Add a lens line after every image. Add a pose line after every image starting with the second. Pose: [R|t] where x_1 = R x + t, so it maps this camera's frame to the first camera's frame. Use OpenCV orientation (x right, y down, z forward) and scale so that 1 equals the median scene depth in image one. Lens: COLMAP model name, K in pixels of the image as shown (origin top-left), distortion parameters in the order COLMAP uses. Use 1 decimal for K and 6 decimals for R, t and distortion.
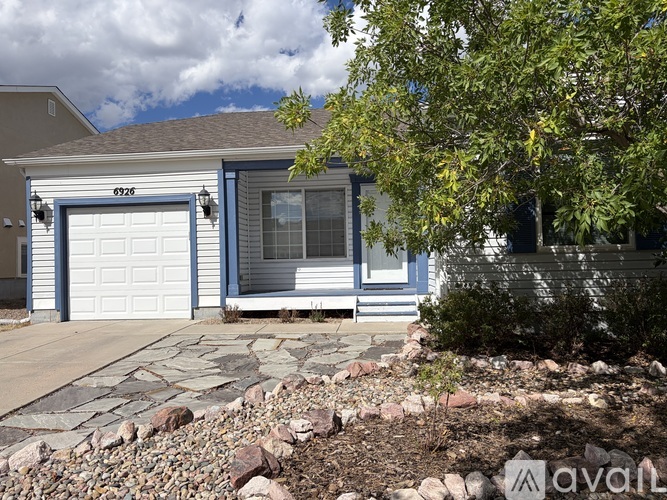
lens RADIAL K [[510.4, 0, 336.2], [0, 510.4, 252.5], [0, 0, 1]] dist [0.063519, -0.078315]
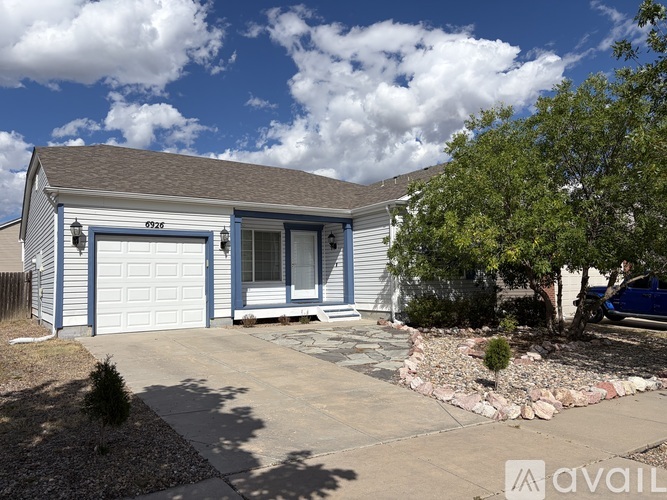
lens RADIAL K [[510.4, 0, 336.2], [0, 510.4, 252.5], [0, 0, 1]] dist [0.063519, -0.078315]
pose [[0.763202, 0.047658, 0.644400, -0.860580], [-0.014913, 0.998310, -0.056169, 0.008534], [-0.645988, 0.033258, 0.762623, -0.200305]]
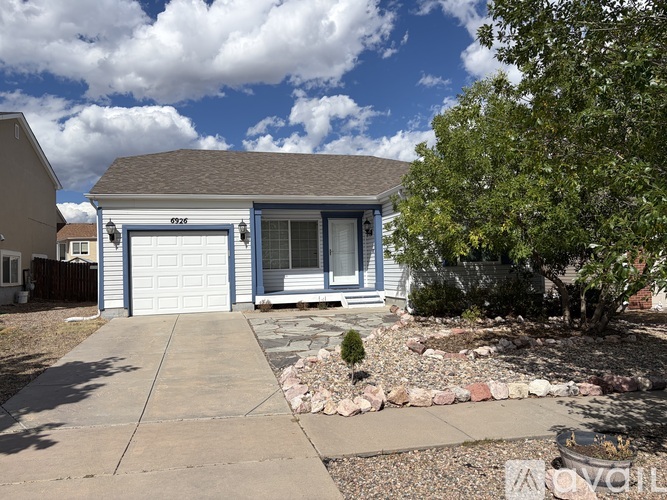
lens RADIAL K [[510.4, 0, 336.2], [0, 510.4, 252.5], [0, 0, 1]] dist [0.063519, -0.078315]
pose [[0.935318, 0.008804, 0.353699, -0.502742], [-0.003276, 0.999863, -0.016225, -0.012200], [-0.353794, 0.014017, 0.935218, -0.439514]]
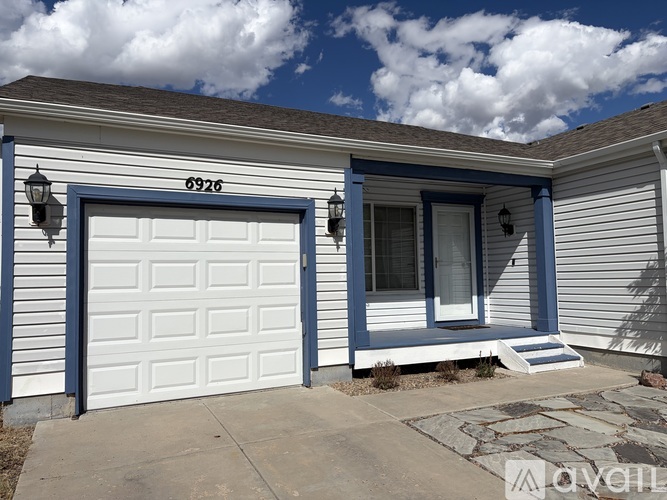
lens RADIAL K [[490.9, 0, 323.9], [0, 490.9, 250.1], [0, 0, 1]] dist [0.069360, -0.070129]
pose [[0.856286, 0.039832, 0.514964, -0.586294], [-0.015318, 0.998542, -0.051765, -0.012931], [-0.516275, 0.036438, 0.855647, 0.426261]]
